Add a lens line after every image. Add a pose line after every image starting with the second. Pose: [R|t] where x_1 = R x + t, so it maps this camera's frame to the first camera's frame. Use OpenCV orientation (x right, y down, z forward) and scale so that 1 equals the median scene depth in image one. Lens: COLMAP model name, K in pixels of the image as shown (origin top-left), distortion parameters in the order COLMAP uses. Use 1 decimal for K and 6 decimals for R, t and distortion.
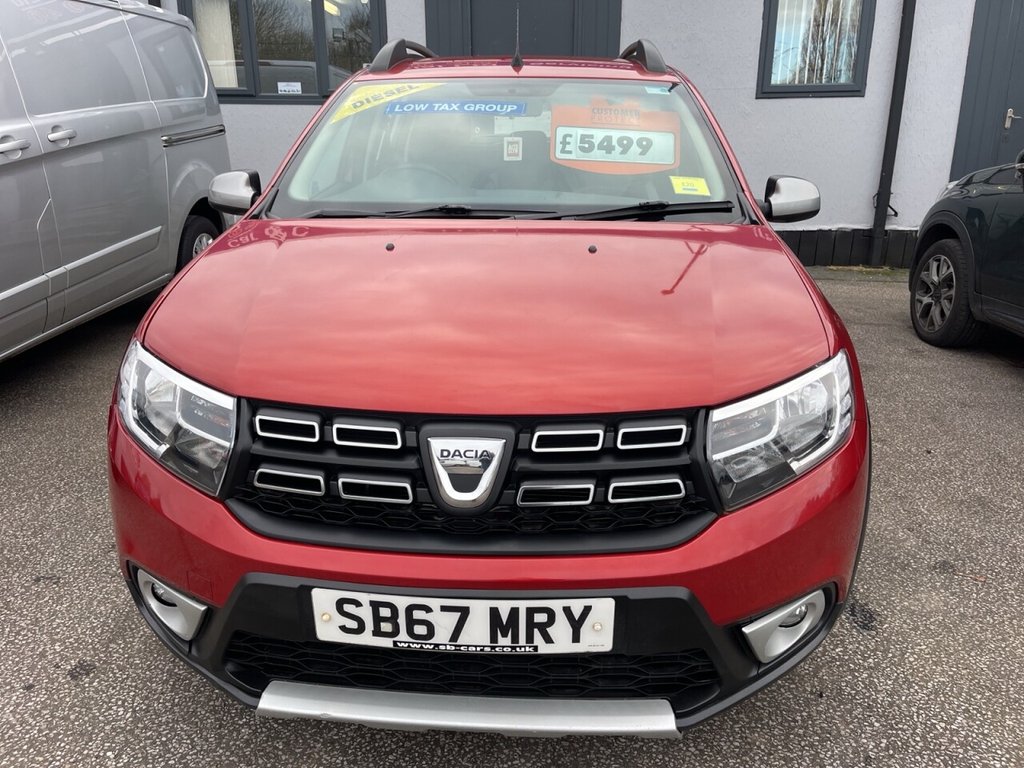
lens RADIAL K [[771.1, 0, 513.5], [0, 771.1, 384.8], [0, 0, 1]] dist [0.080656, -0.108814]
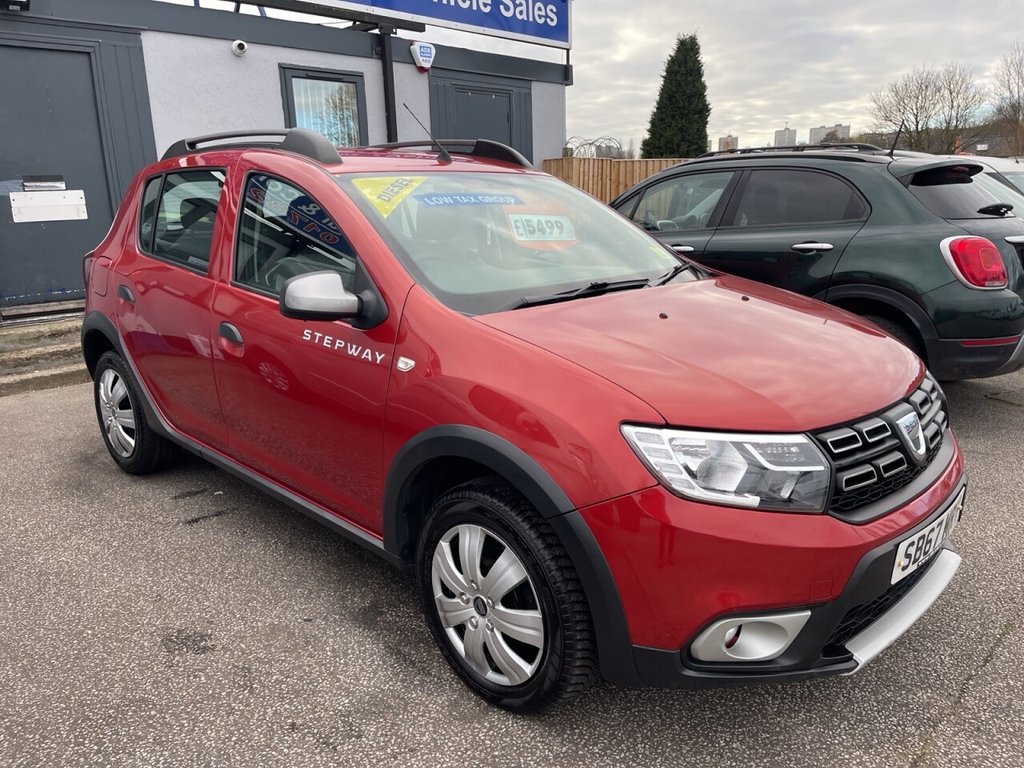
lens RADIAL K [[771.1, 0, 514.9], [0, 771.1, 387.6], [0, 0, 1]] dist [0.080656, -0.108814]
pose [[0.656582, -0.193987, 0.728882, -1.654394], [0.252872, 0.967047, 0.029585, -0.222315], [-0.710603, 0.164889, 0.684000, 0.479735]]
